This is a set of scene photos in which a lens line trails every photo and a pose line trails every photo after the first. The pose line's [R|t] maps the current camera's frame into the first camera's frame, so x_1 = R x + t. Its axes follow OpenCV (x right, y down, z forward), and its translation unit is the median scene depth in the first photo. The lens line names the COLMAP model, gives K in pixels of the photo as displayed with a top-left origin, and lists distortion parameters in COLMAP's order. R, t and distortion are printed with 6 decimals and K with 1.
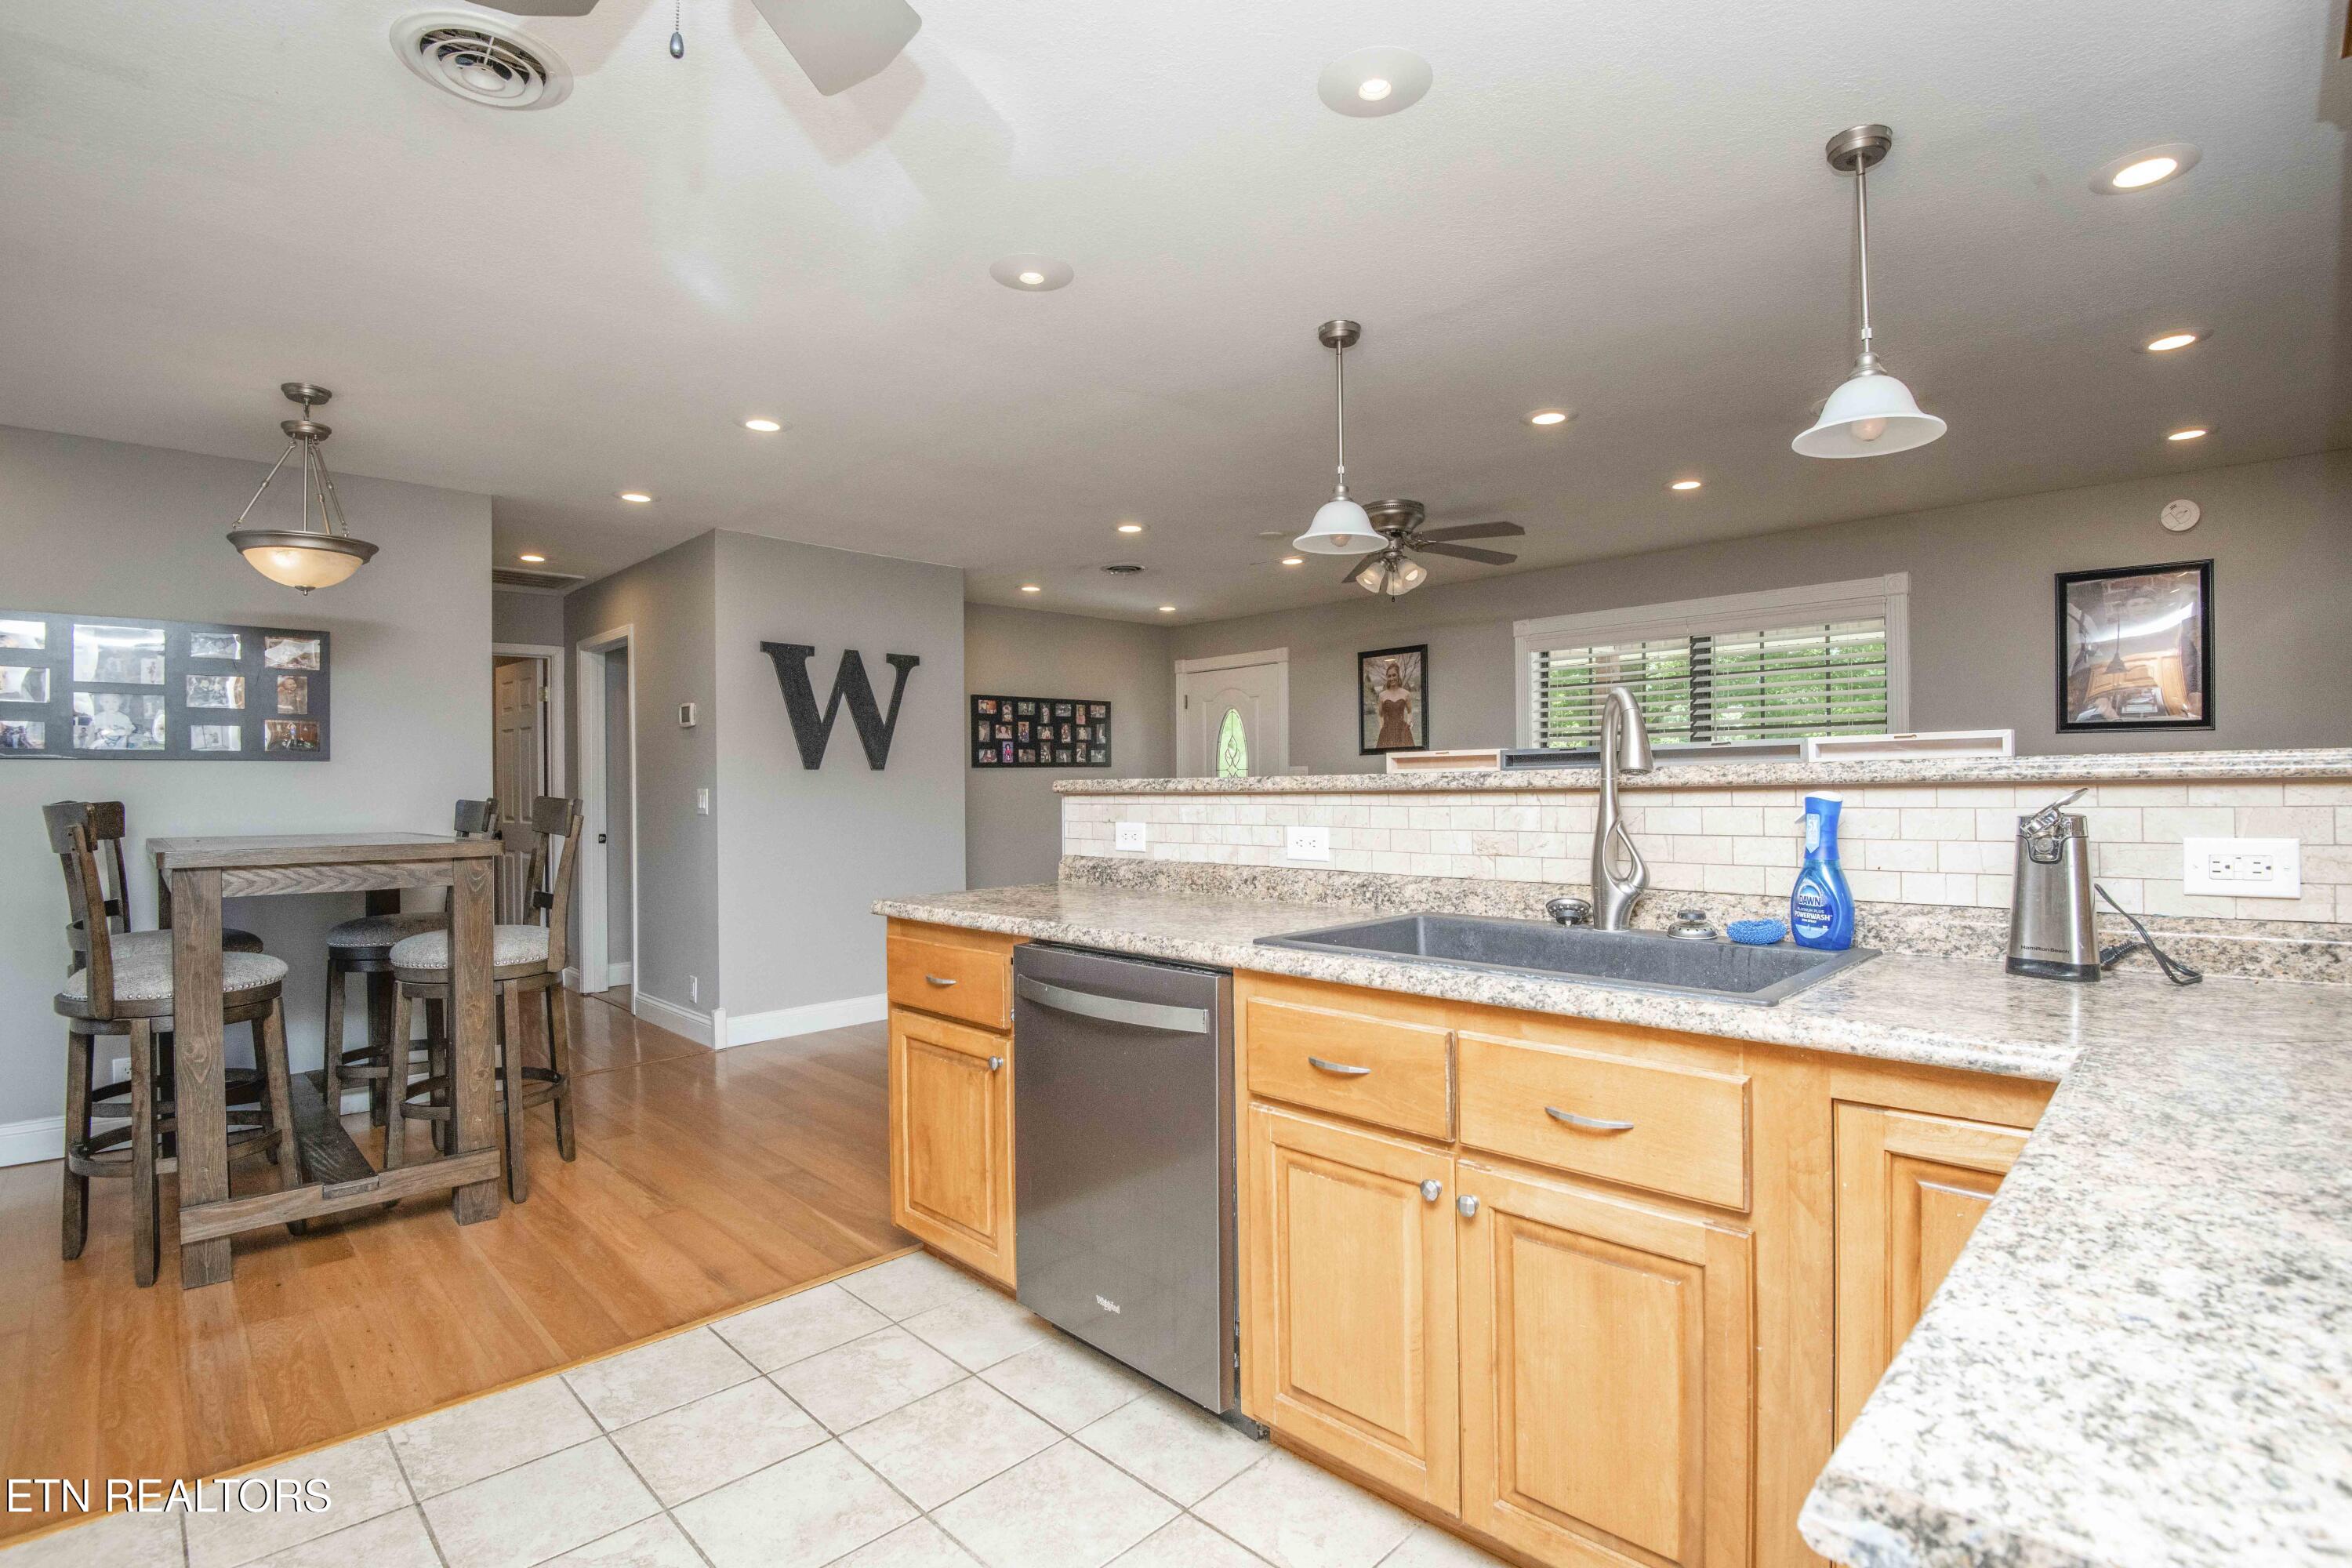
lens RADIAL K [[1092.2, 0, 1184.8], [0, 1092.2, 789.0], [0, 0, 1]] dist [-0.029122, -0.008551]
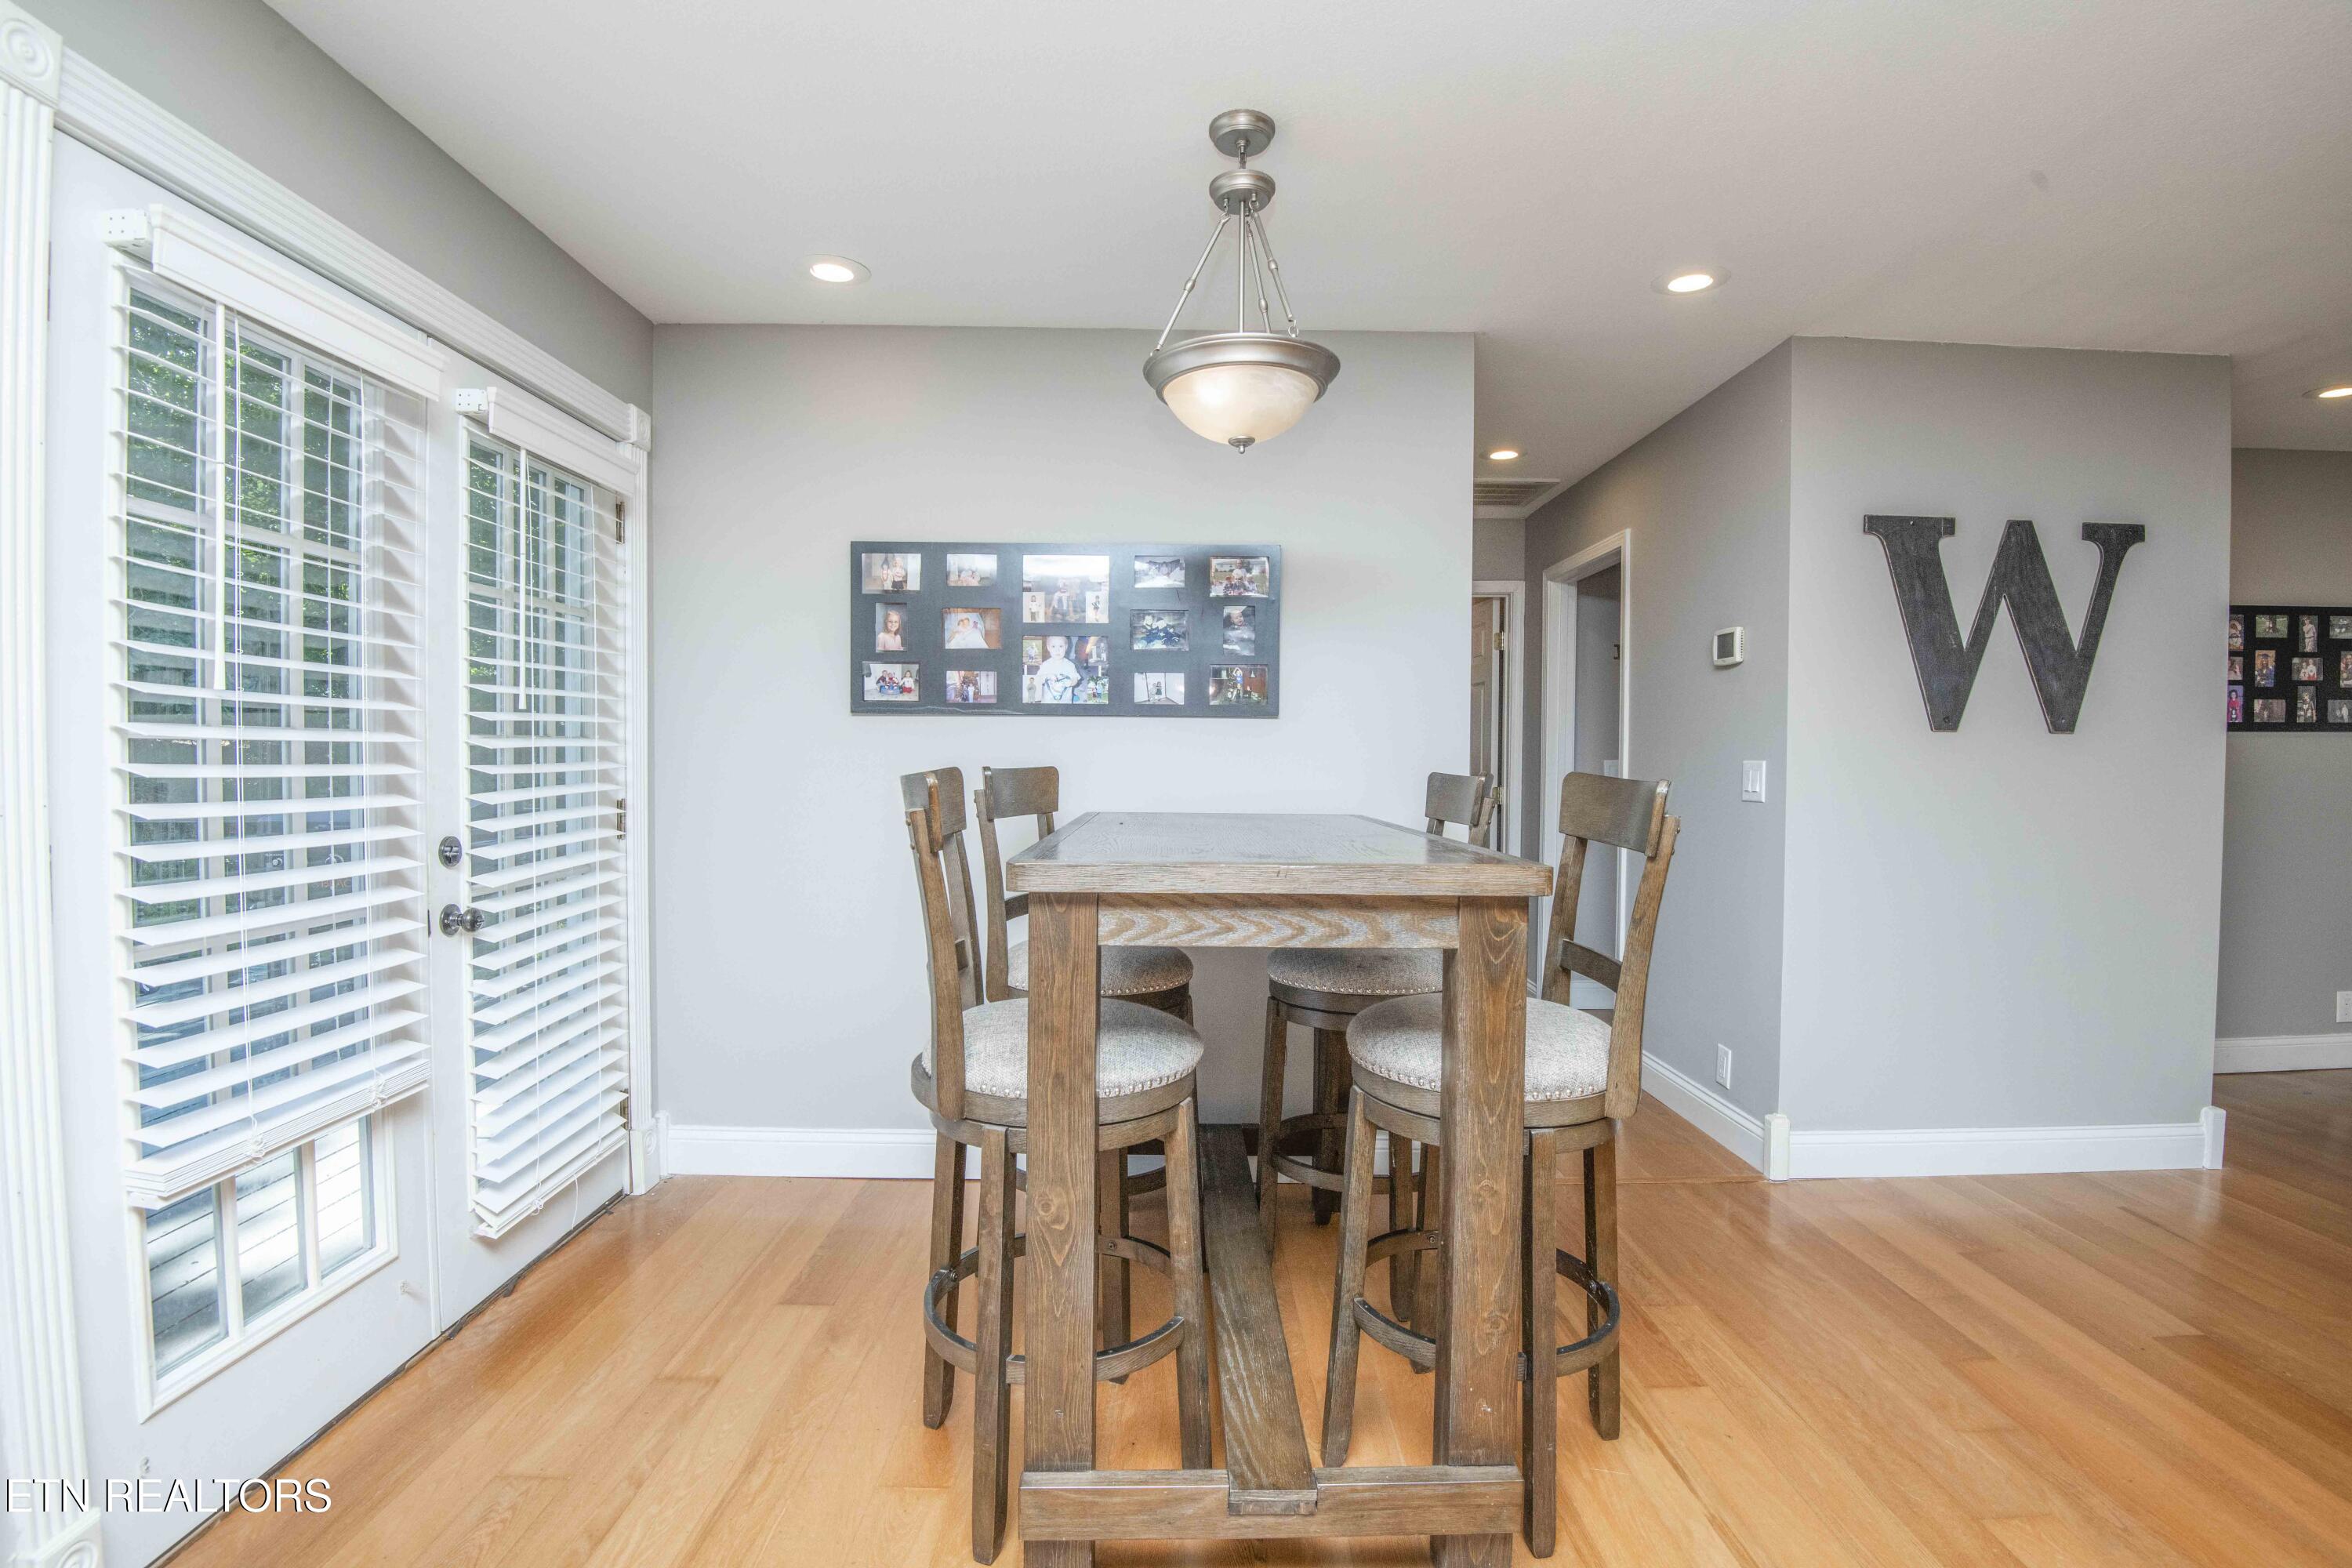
lens RADIAL K [[1092.2, 0, 1183.6], [0, 1092.2, 787.2], [0, 0, 1]] dist [-0.029122, -0.008551]
pose [[0.712943, 0.031536, -0.700513, -0.244976], [-0.013062, 0.999412, 0.031698, -0.000140], [0.701100, -0.013448, 0.712936, 0.321013]]
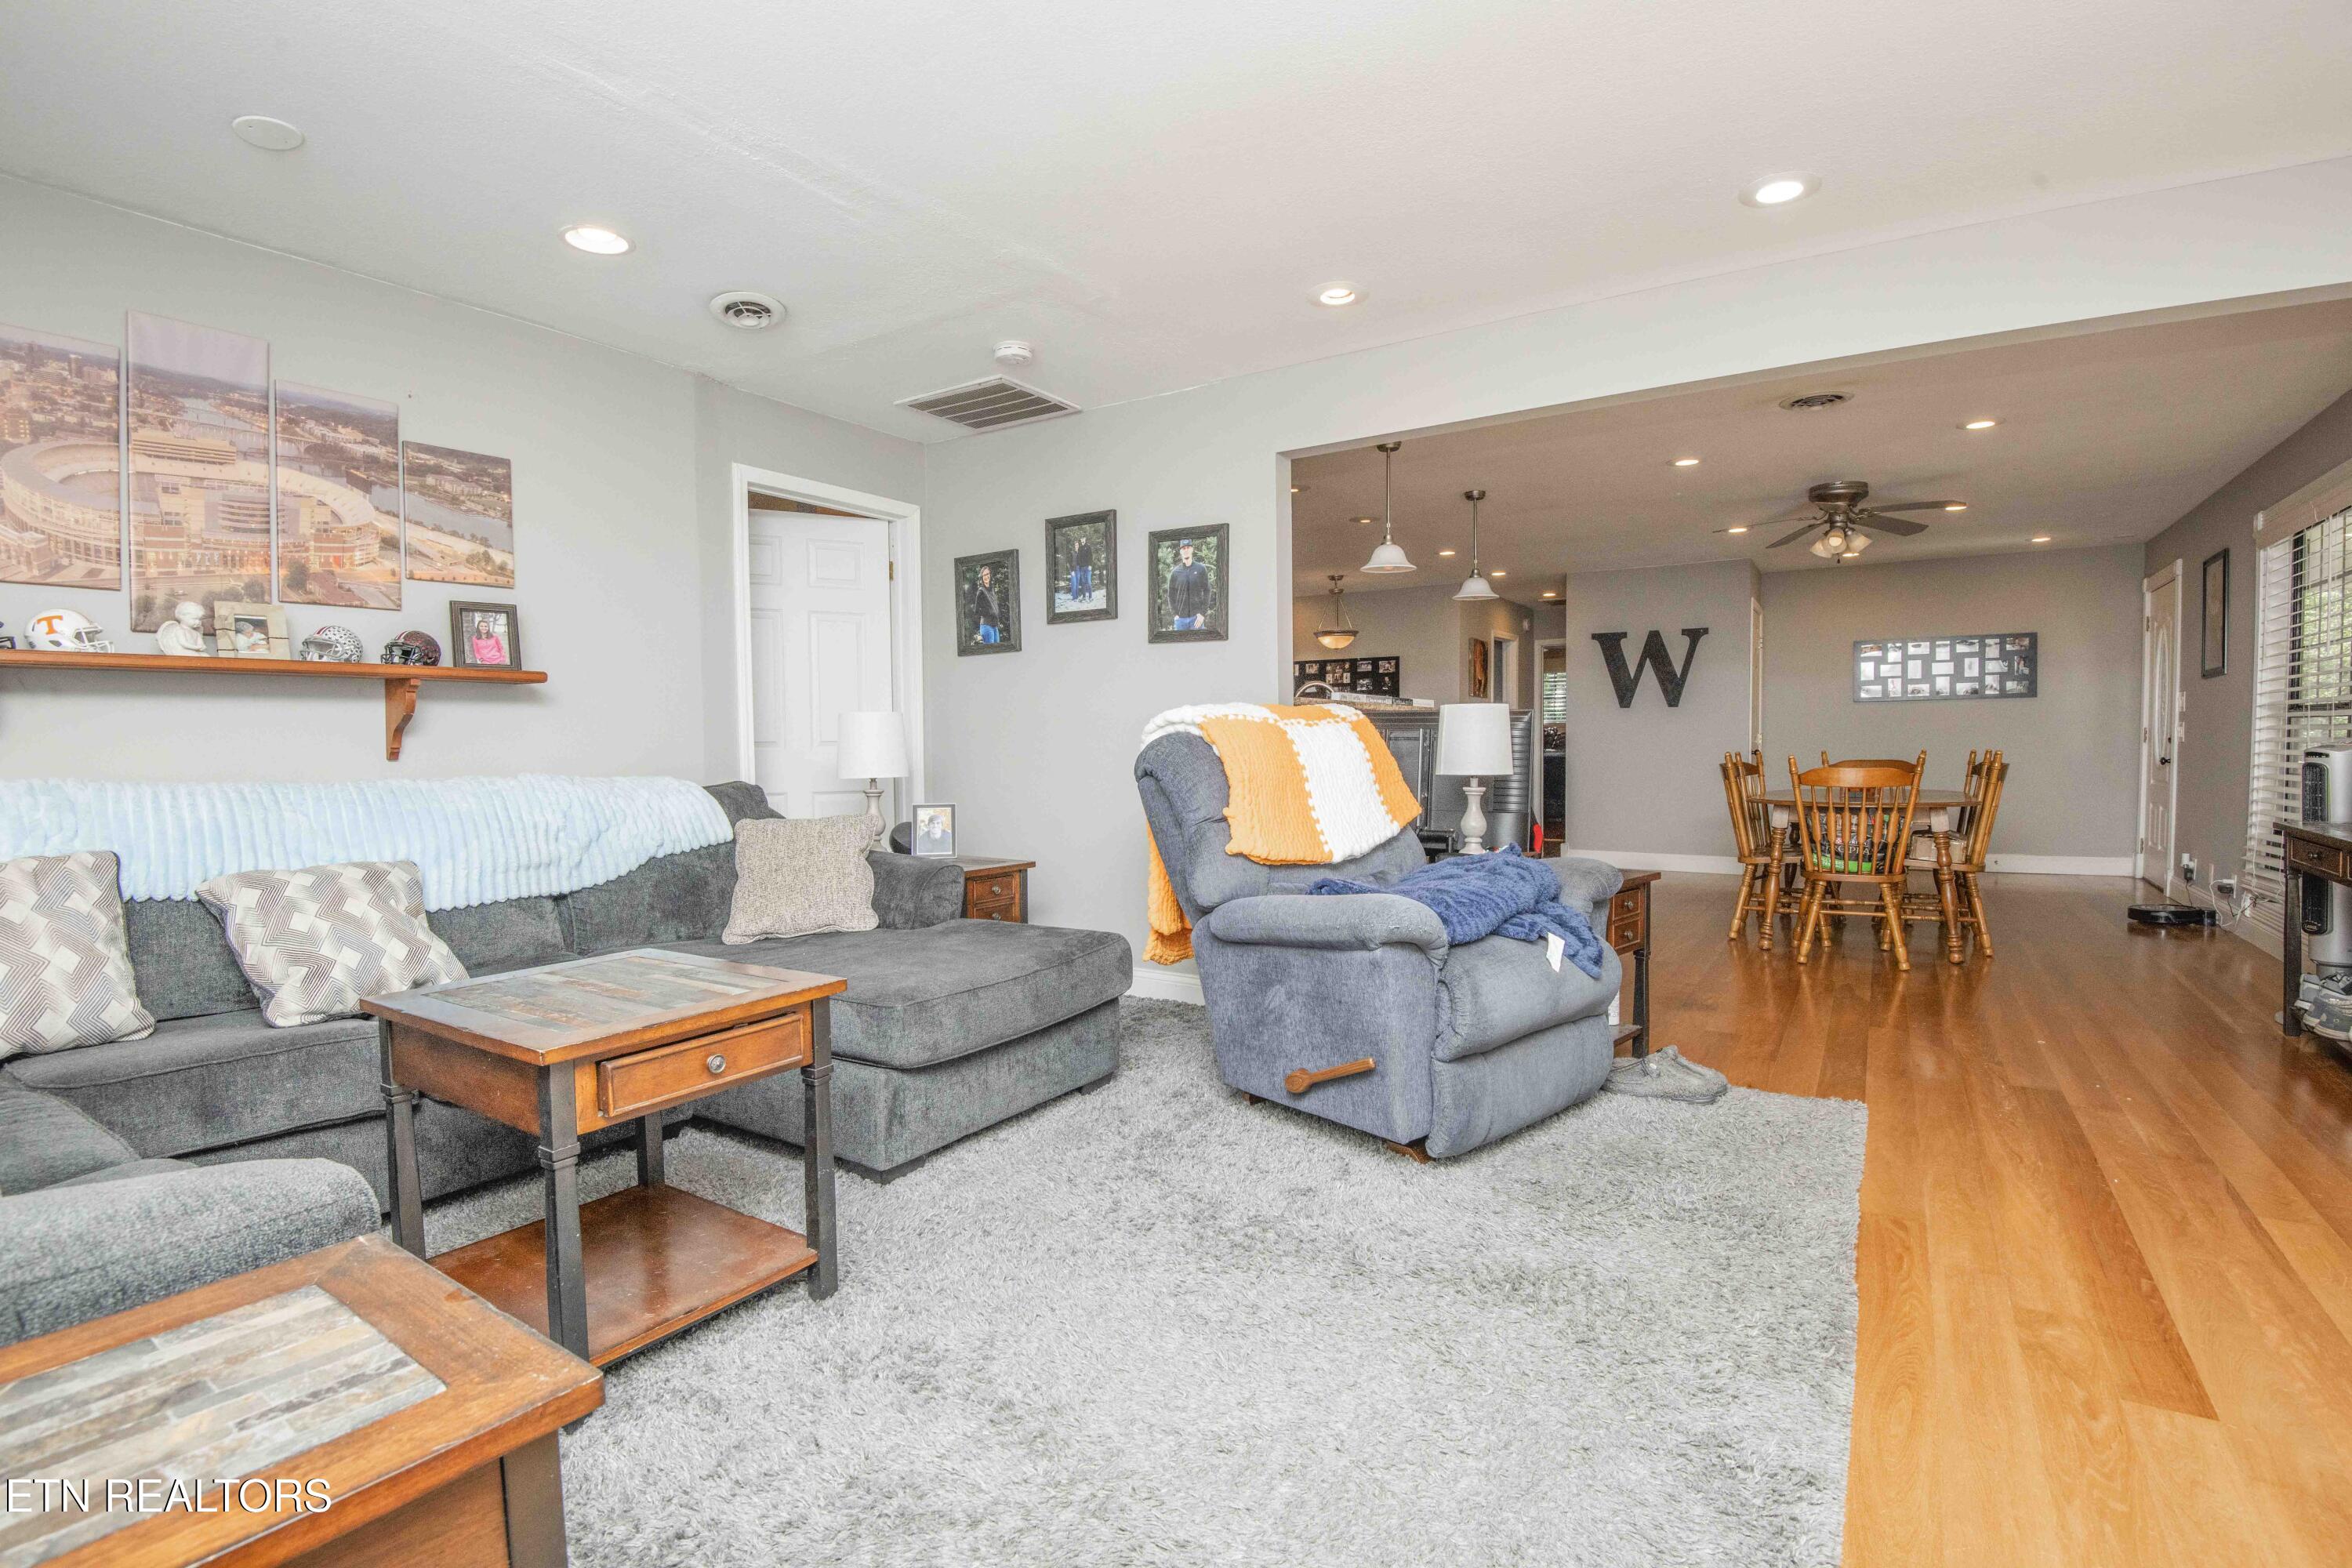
lens RADIAL K [[1092.2, 0, 1179.1], [0, 1092.2, 789.0], [0, 0, 1]] dist [-0.029122, -0.008551]
pose [[0.206179, 0.063069, -0.976480, 1.193857], [0.008579, 0.997766, 0.066255, -0.011224], [0.978477, -0.022038, 0.205177, 0.011196]]
